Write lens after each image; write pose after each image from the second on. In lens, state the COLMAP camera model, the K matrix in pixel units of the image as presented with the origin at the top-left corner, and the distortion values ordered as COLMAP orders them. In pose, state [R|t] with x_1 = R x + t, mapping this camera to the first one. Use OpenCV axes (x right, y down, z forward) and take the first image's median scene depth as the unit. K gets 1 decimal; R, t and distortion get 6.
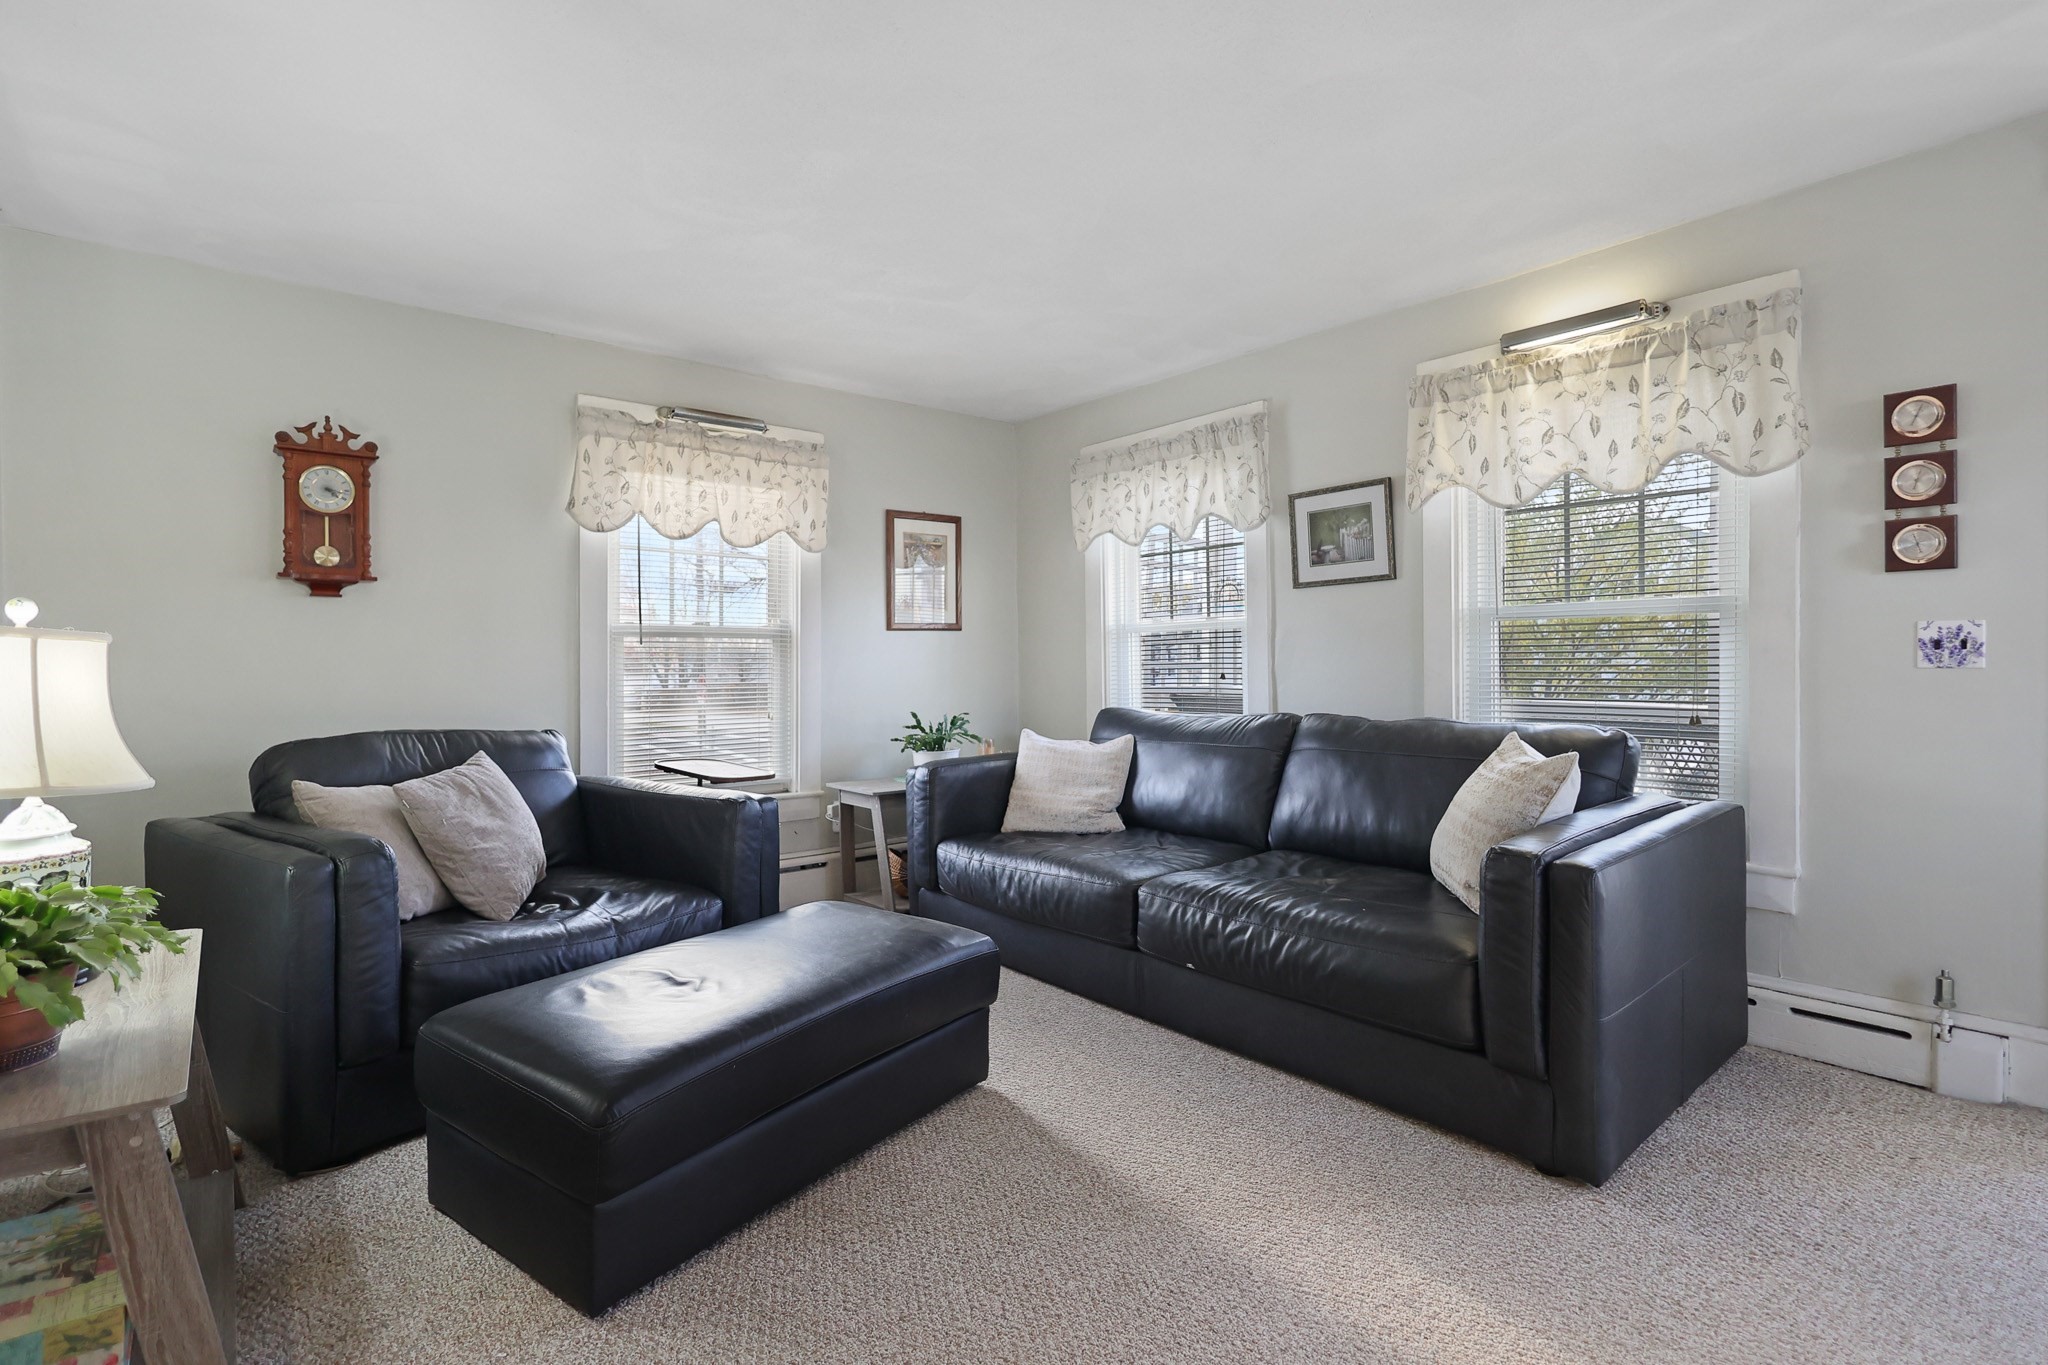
lens RADIAL K [[1003.7, 0, 1025.3], [0, 1003.7, 674.4], [0, 0, 1]] dist [-0.000147, 0.000390]
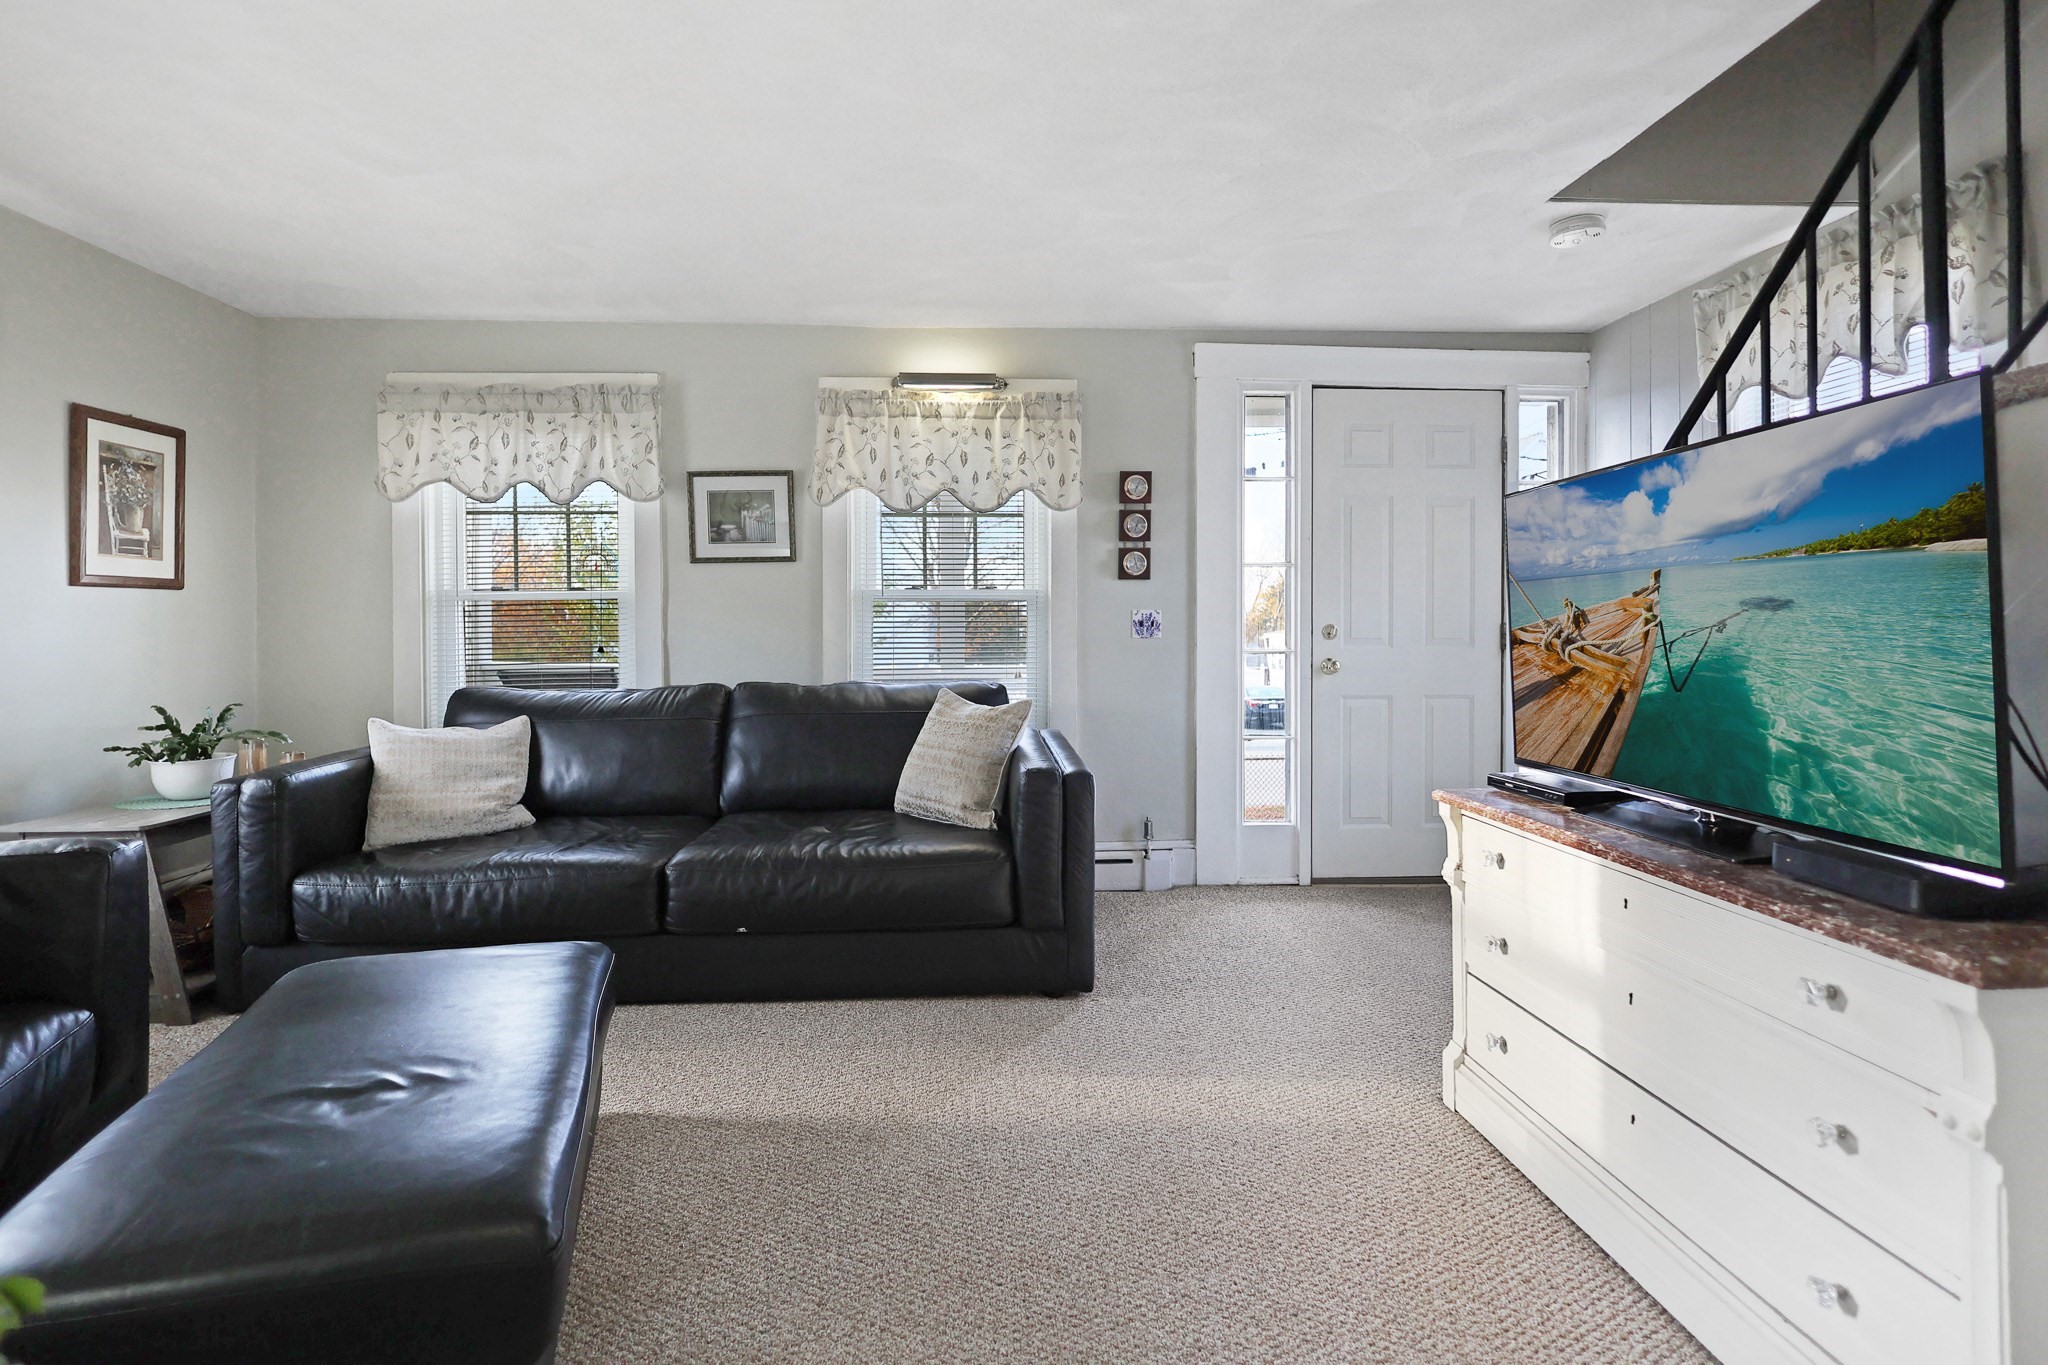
lens RADIAL K [[1005.4, 0, 1030.4], [0, 1005.4, 639.6], [0, 0, 1]] dist [-0.002426, -0.000366]
pose [[0.569143, -0.000865, 0.822238, -0.403595], [0.010861, 0.999920, -0.006466, 0.003450], [-0.822167, 0.012610, 0.569107, 0.136004]]
